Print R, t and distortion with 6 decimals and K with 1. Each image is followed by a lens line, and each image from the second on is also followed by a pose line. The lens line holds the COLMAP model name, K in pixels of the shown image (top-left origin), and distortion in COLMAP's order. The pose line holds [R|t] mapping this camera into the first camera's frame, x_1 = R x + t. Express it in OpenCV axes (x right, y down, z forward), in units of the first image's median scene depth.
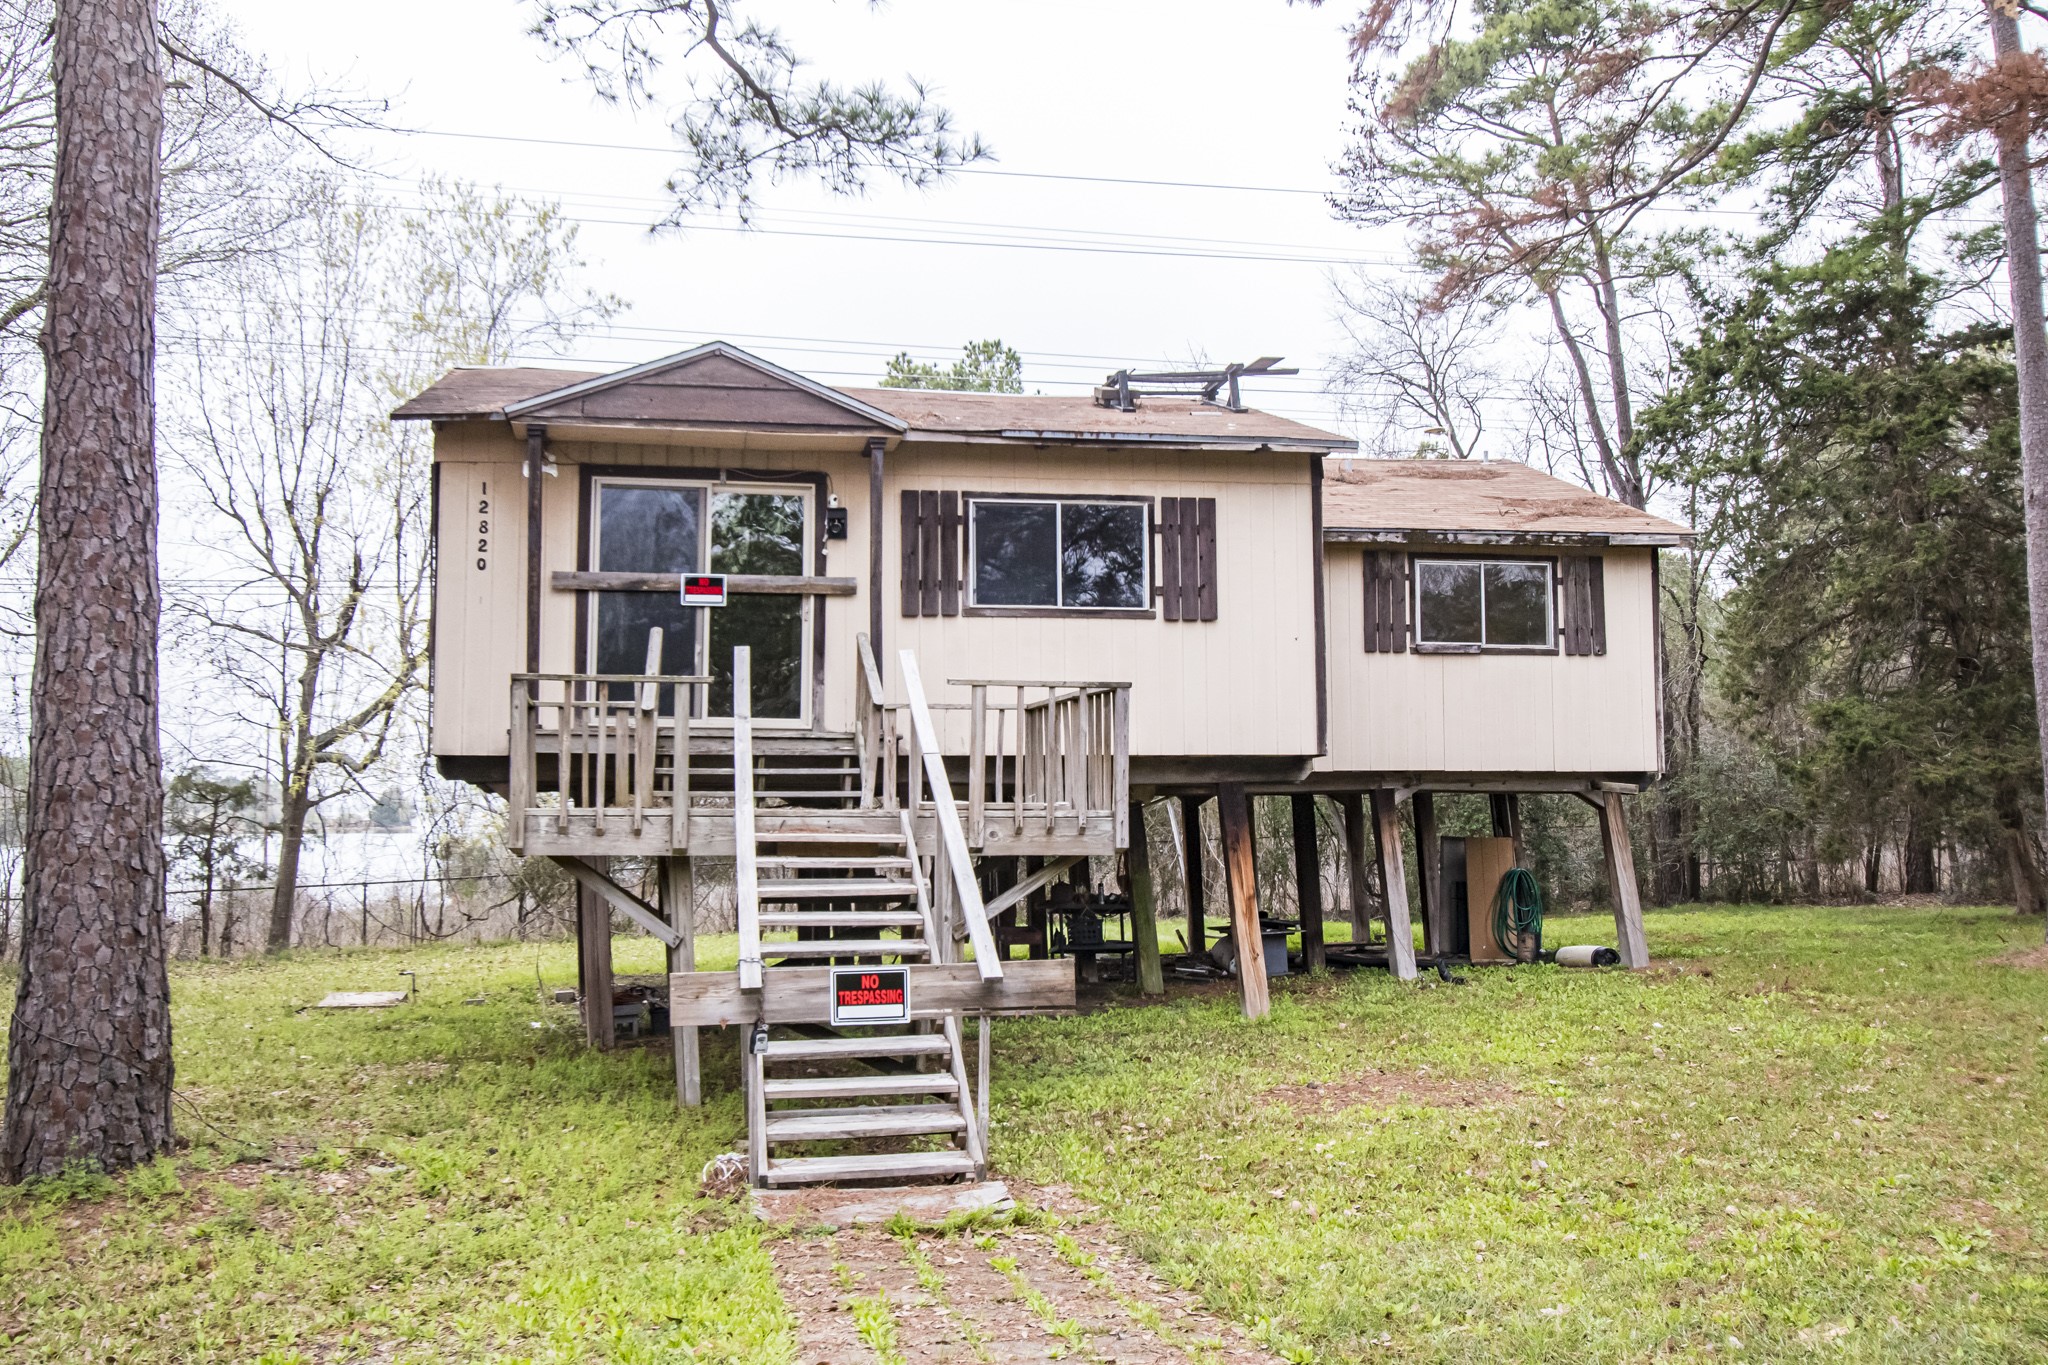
lens RADIAL K [[2136.0, 0, 1112.5], [0, 2136.0, 652.8], [0, 0, 1]] dist [0.009167, 0.000000]
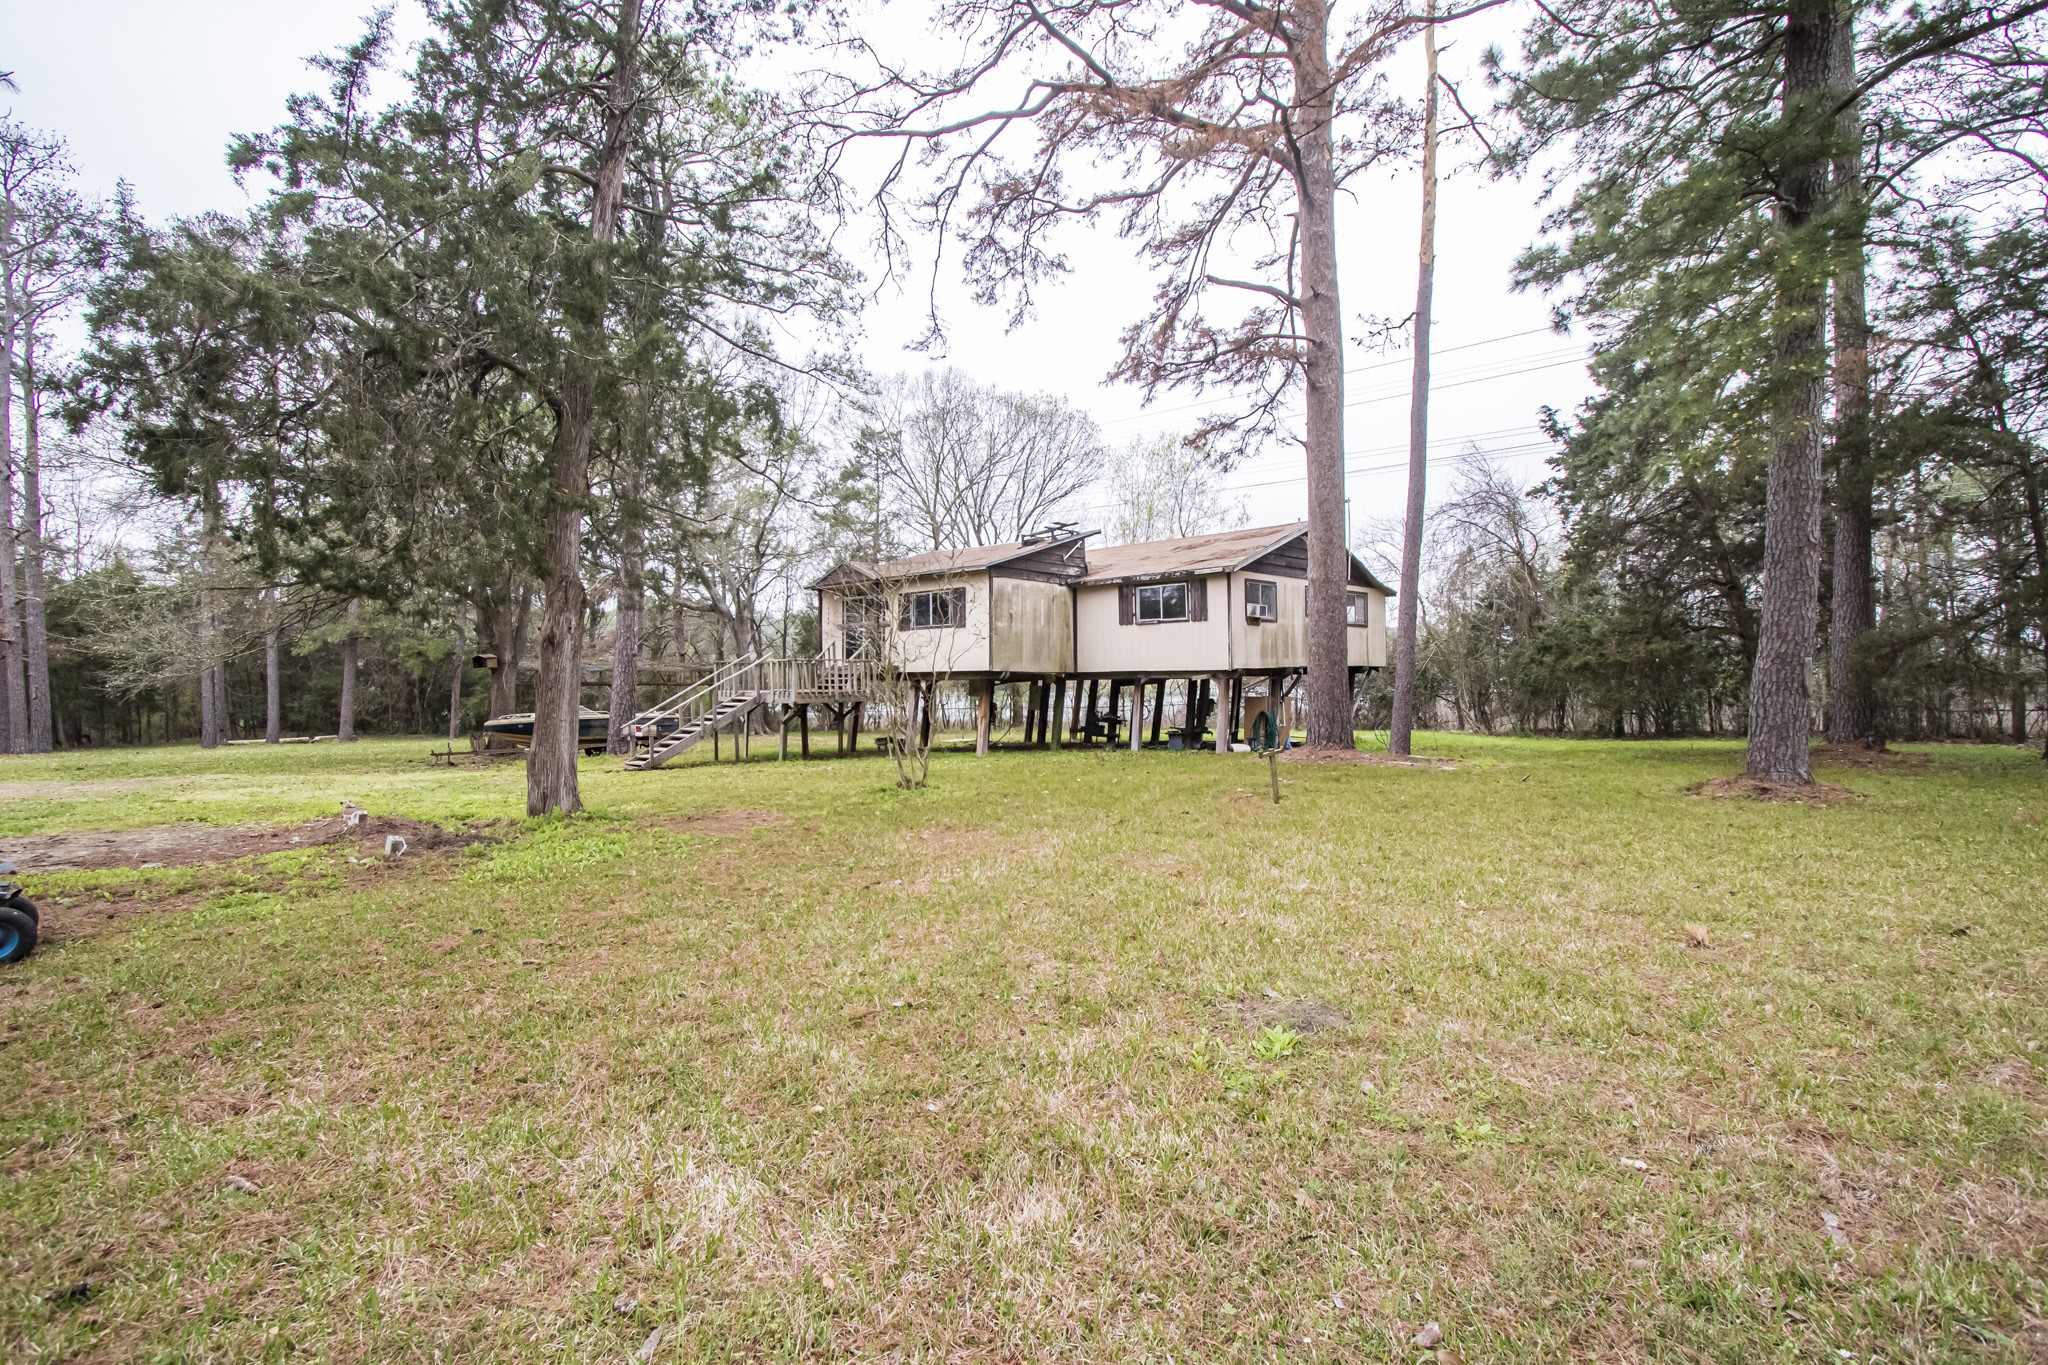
lens RADIAL K [[986.7, 0, 996.8], [0, 986.7, 683.7], [0, 0, 1]] dist [-0.020893, 0.004365]
pose [[0.554458, 0.002061, -0.832209, 2.014533], [0.074528, 0.995856, 0.052121, -0.007588], [0.828868, -0.090922, 0.552006, 0.413746]]
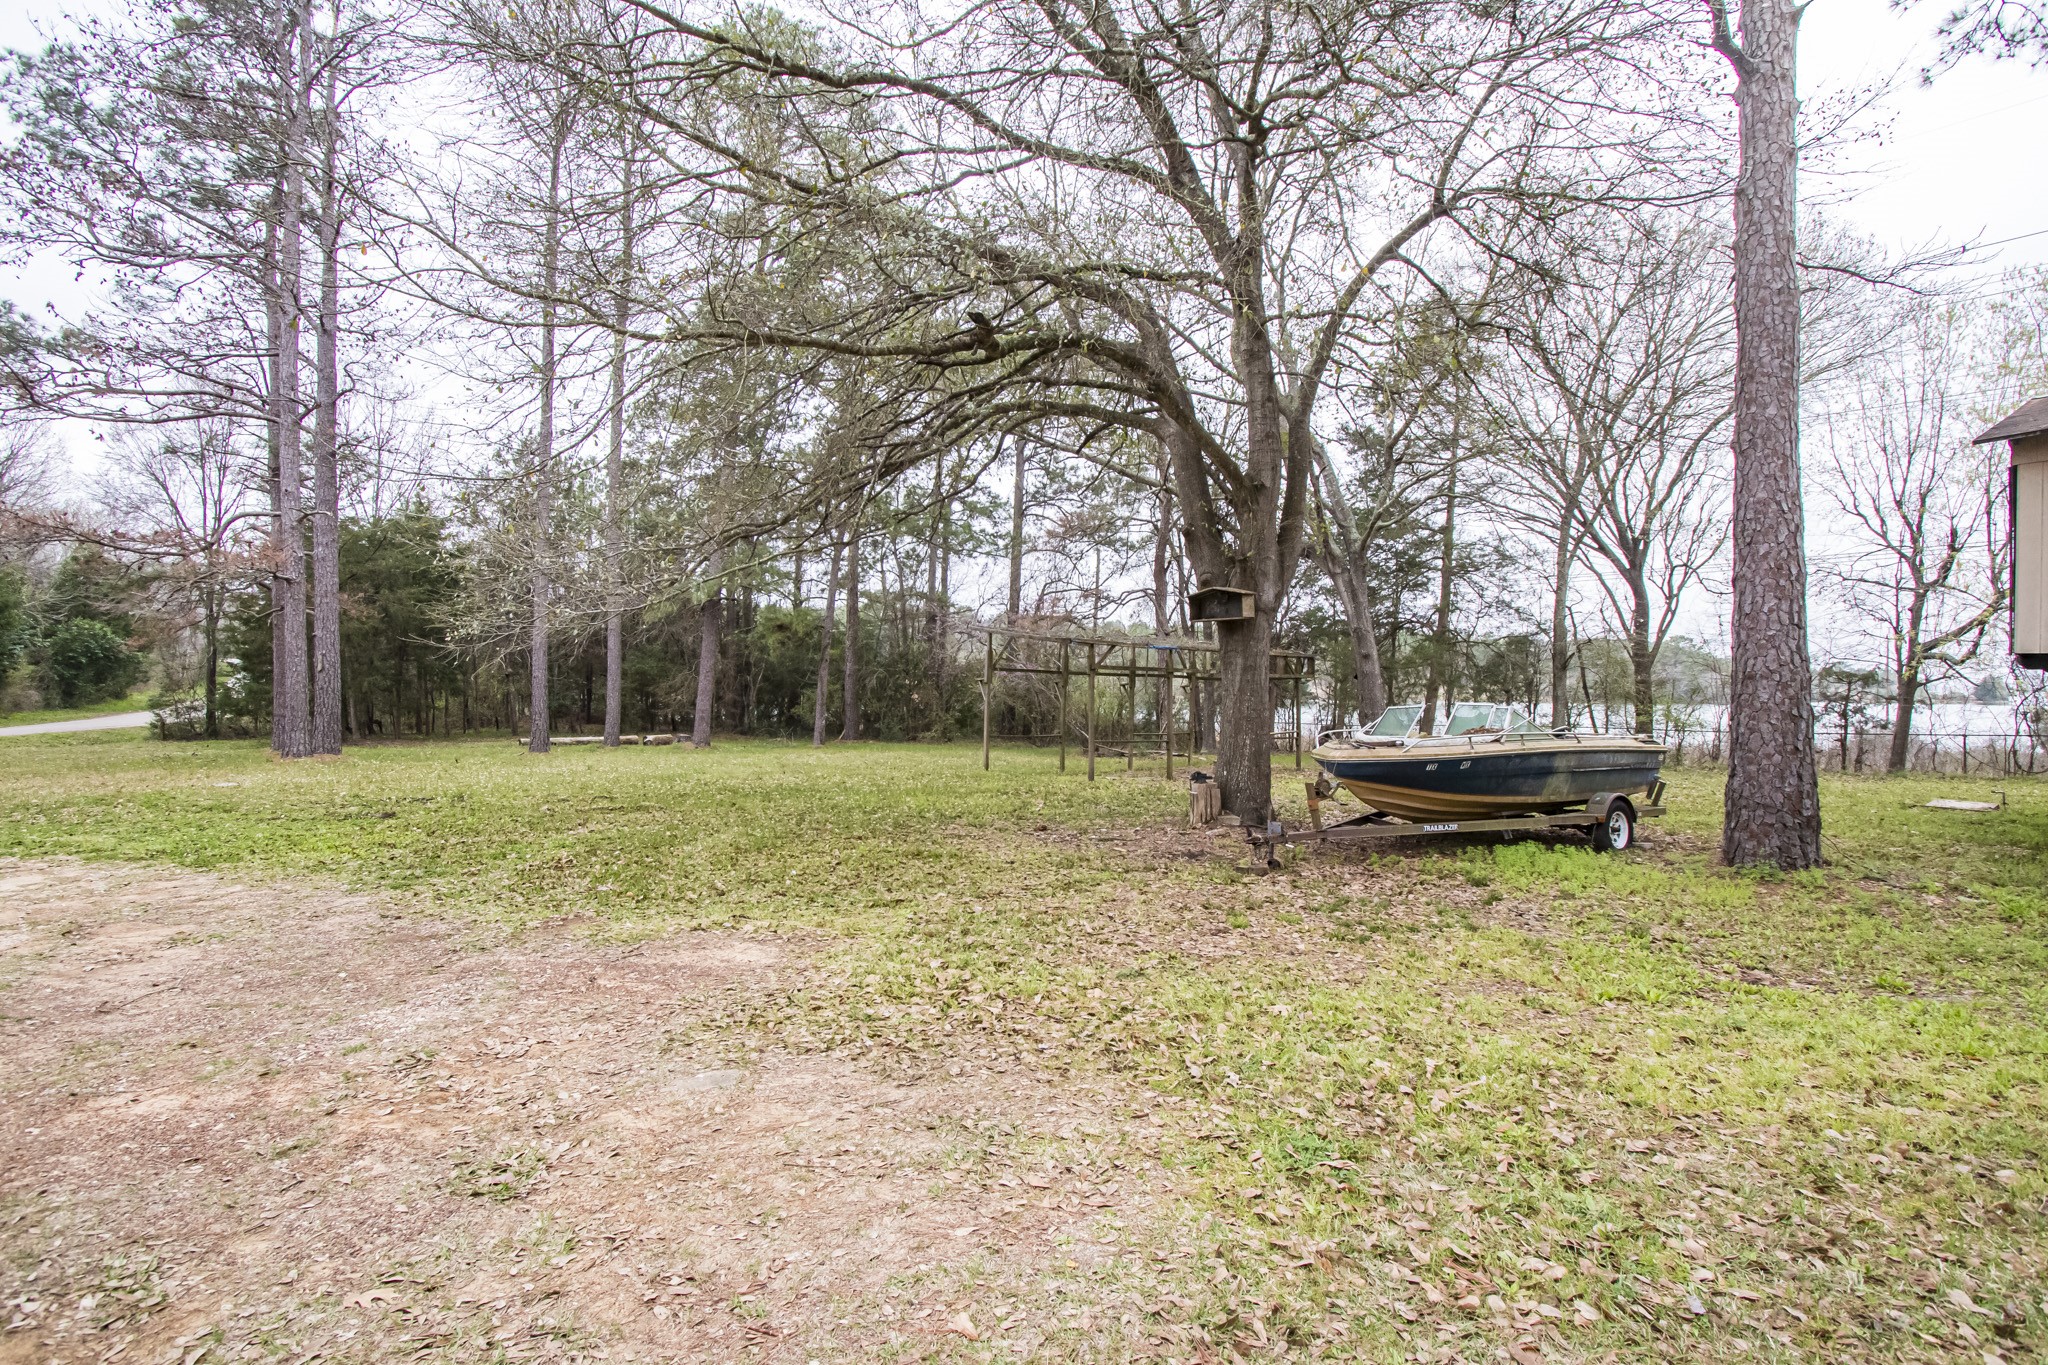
lens RADIAL K [[937.5, 0, 1022.7], [0, 937.5, 677.5], [0, 0, 1]] dist [-0.020723, 0.005609]
pose [[0.434658, 0.007680, -0.900563, -0.013009], [0.054807, 0.997885, 0.034963, 0.001045], [0.898926, -0.064554, 0.433318, 0.027415]]
